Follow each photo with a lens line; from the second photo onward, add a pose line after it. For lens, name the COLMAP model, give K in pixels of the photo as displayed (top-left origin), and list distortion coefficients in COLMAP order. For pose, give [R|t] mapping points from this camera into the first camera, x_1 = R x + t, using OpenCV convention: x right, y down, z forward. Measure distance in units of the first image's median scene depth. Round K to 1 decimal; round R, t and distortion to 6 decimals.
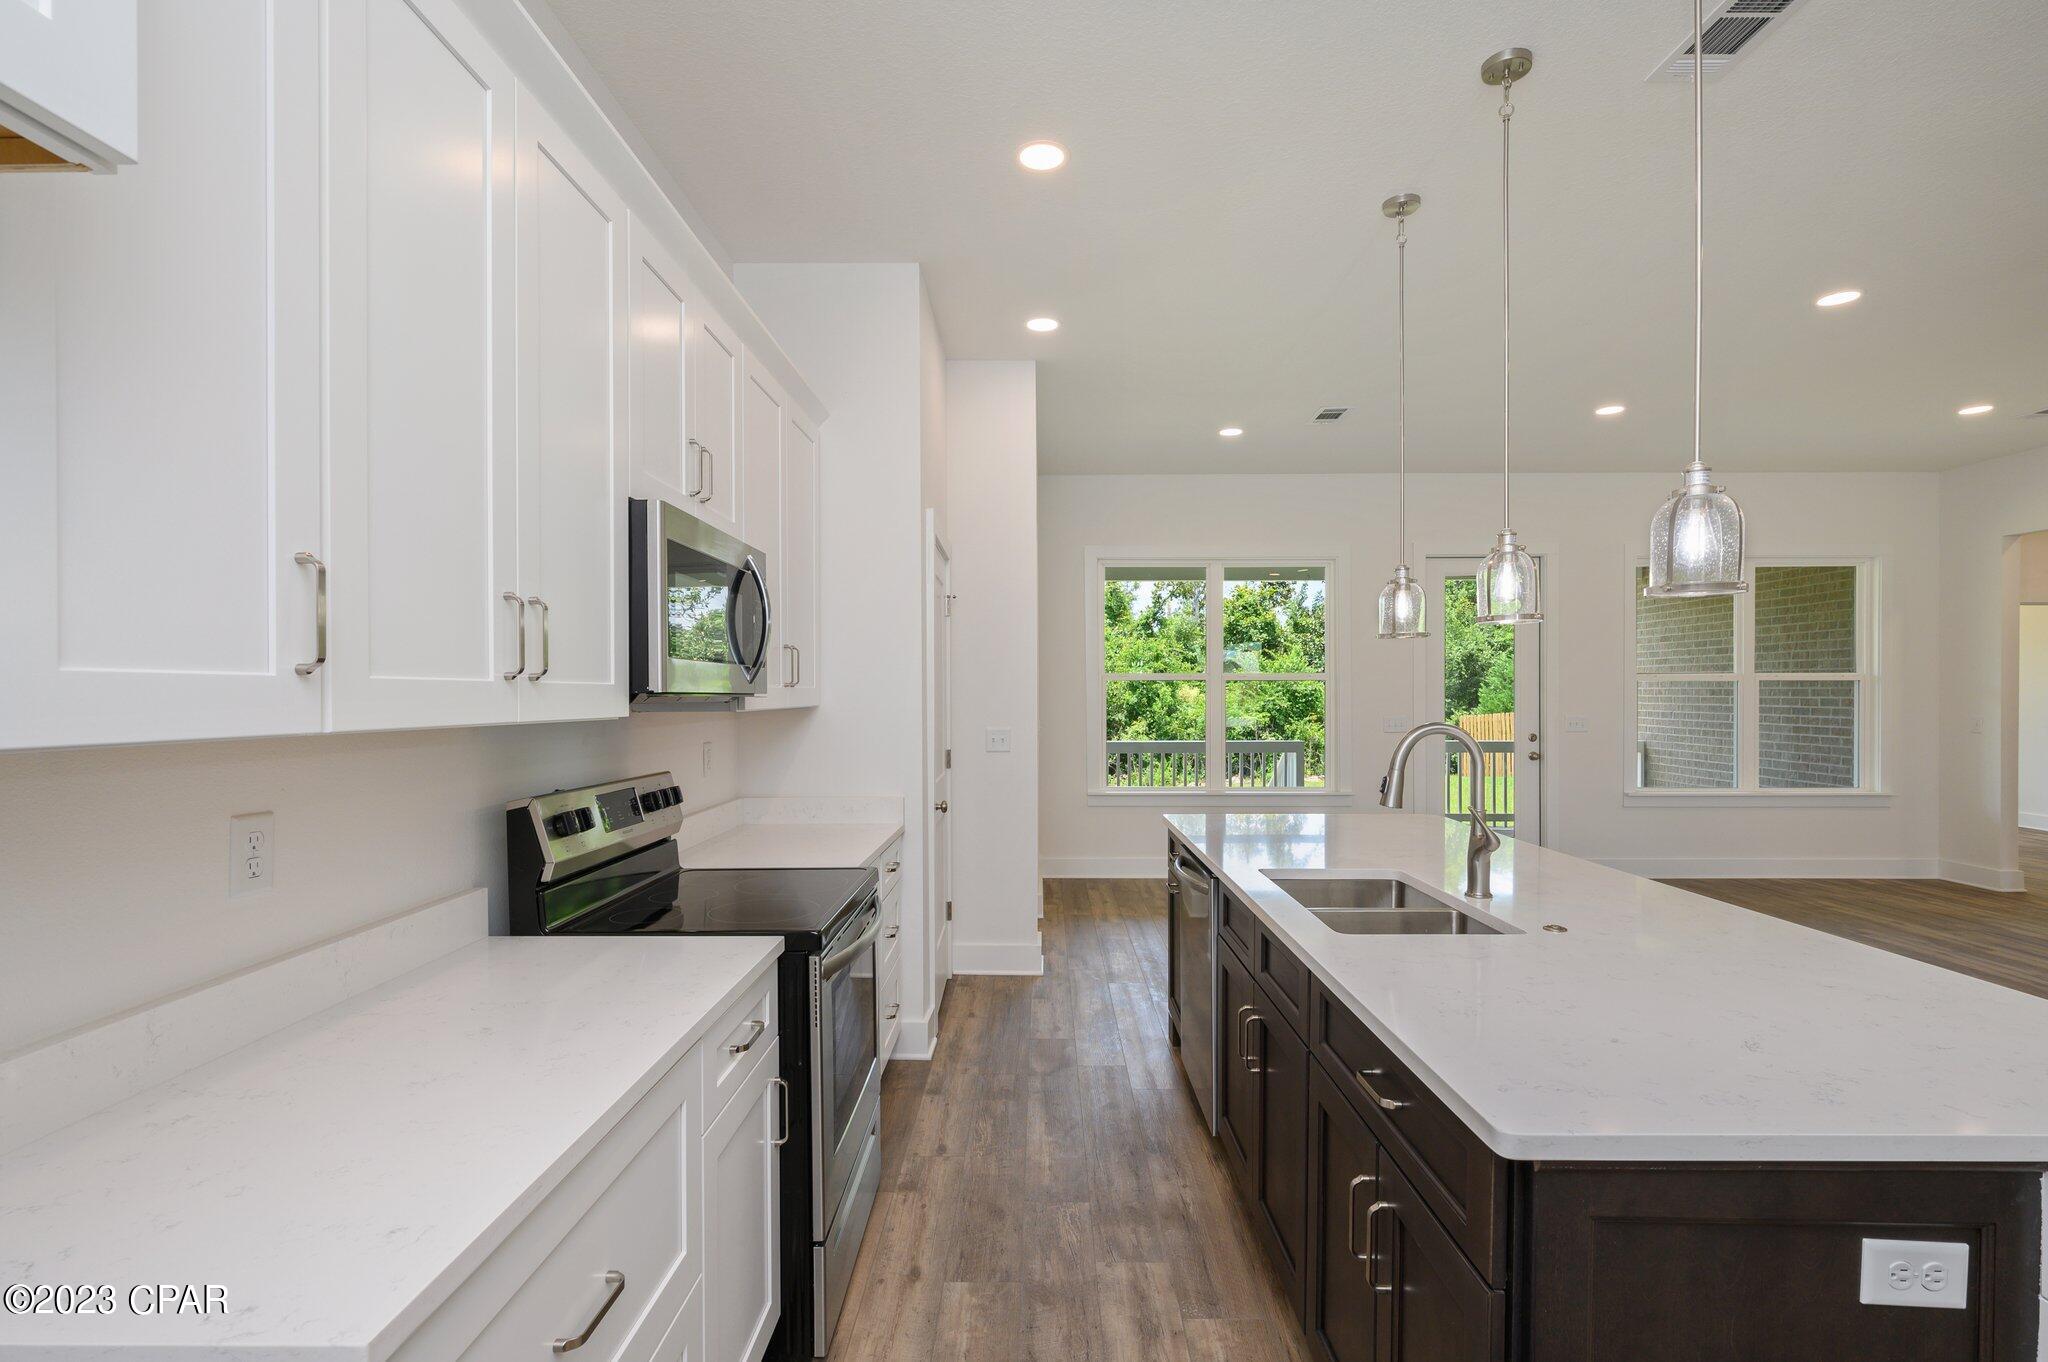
lens RADIAL K [[952.3, 0, 1025.6], [0, 952.3, 694.4], [0, 0, 1]] dist [-0.001324, -0.000403]
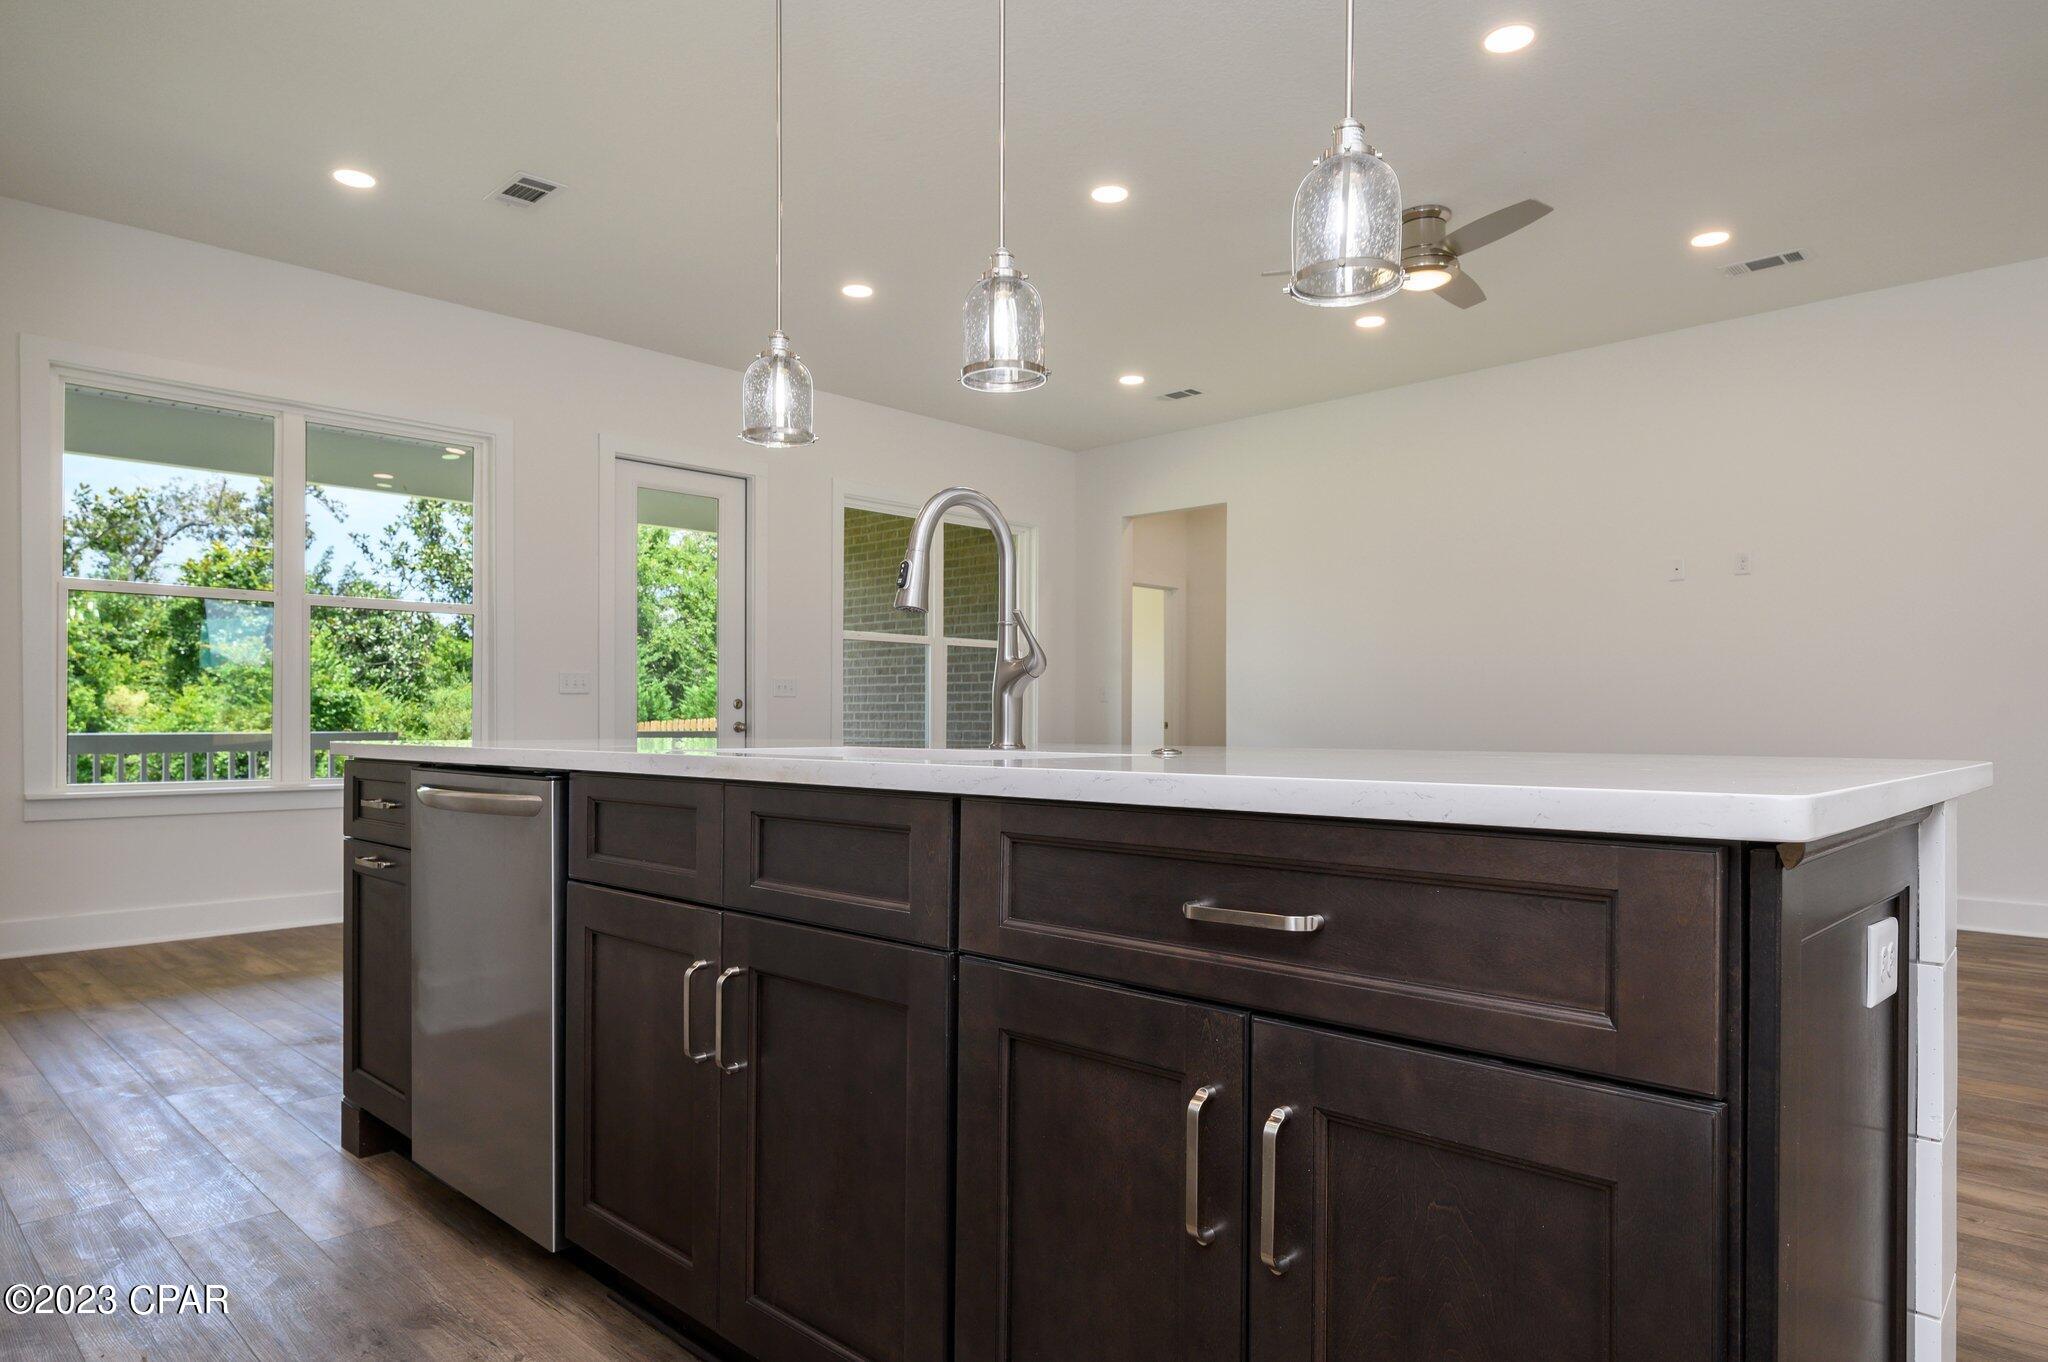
lens RADIAL K [[1225.8, 0, 1020.9], [0, 1225.8, 710.2], [0, 0, 1]] dist [0.000901, 0.002618]
pose [[0.686117, 0.008832, 0.727437, -0.050796], [-0.000810, 0.999935, -0.011377, 0.062150], [-0.727491, 0.007216, 0.686080, 0.124014]]
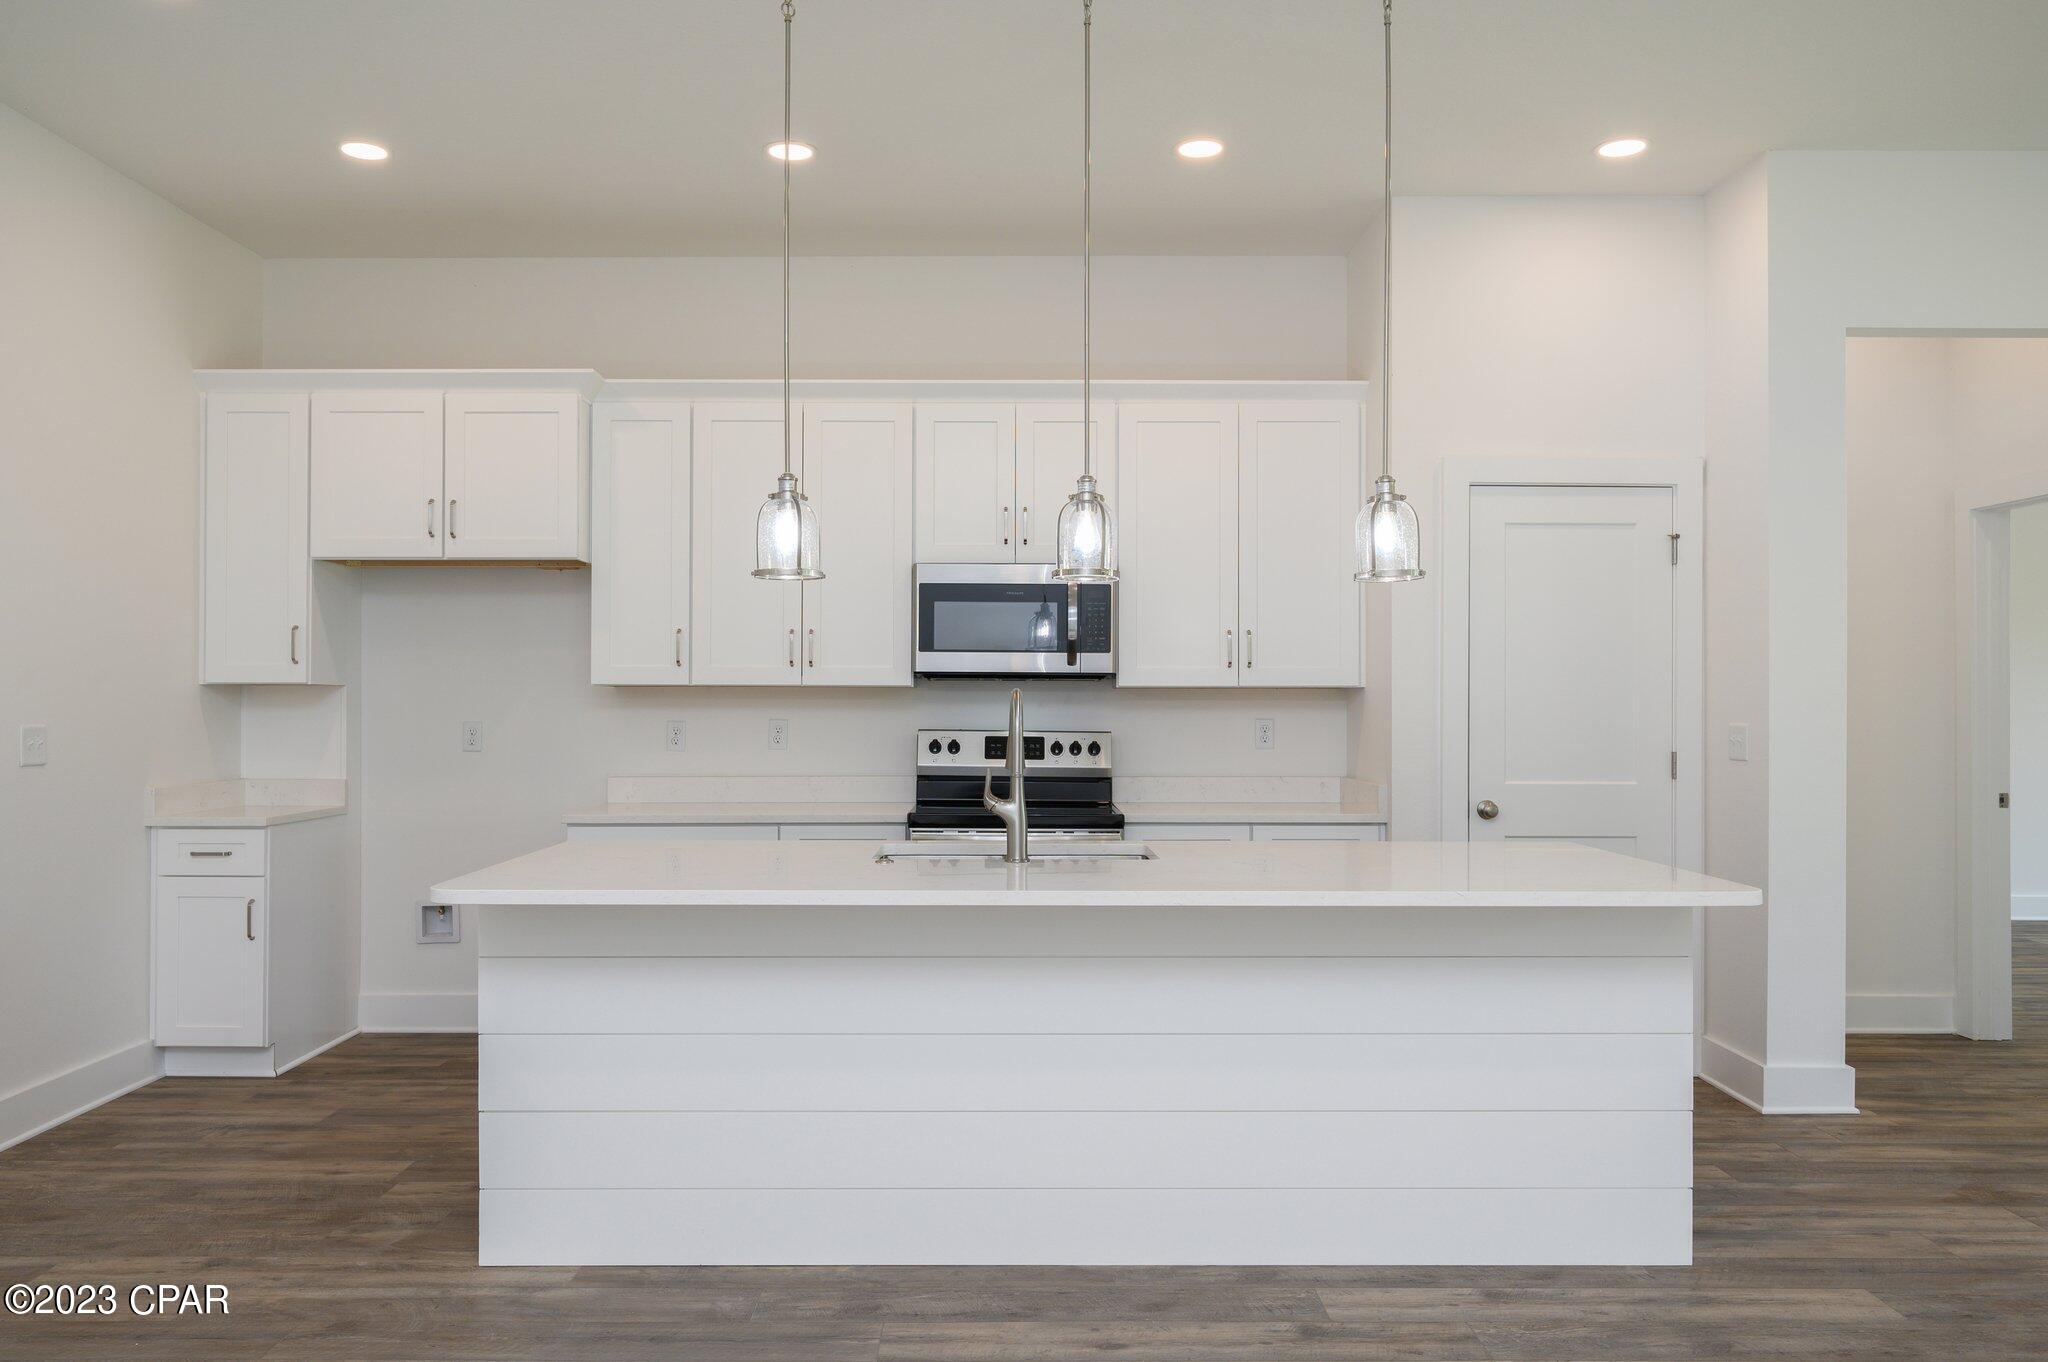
lens RADIAL K [[1502.7, 0, 1003.1], [0, 1502.7, 692.2], [0, 0, 1]] dist [0.002897, 0.000508]
pose [[0.012440, -0.004739, -0.999911, 0.660712], [-0.005000, 0.999976, -0.004801, 0.013394], [0.999910, 0.005059, 0.012416, 0.309960]]
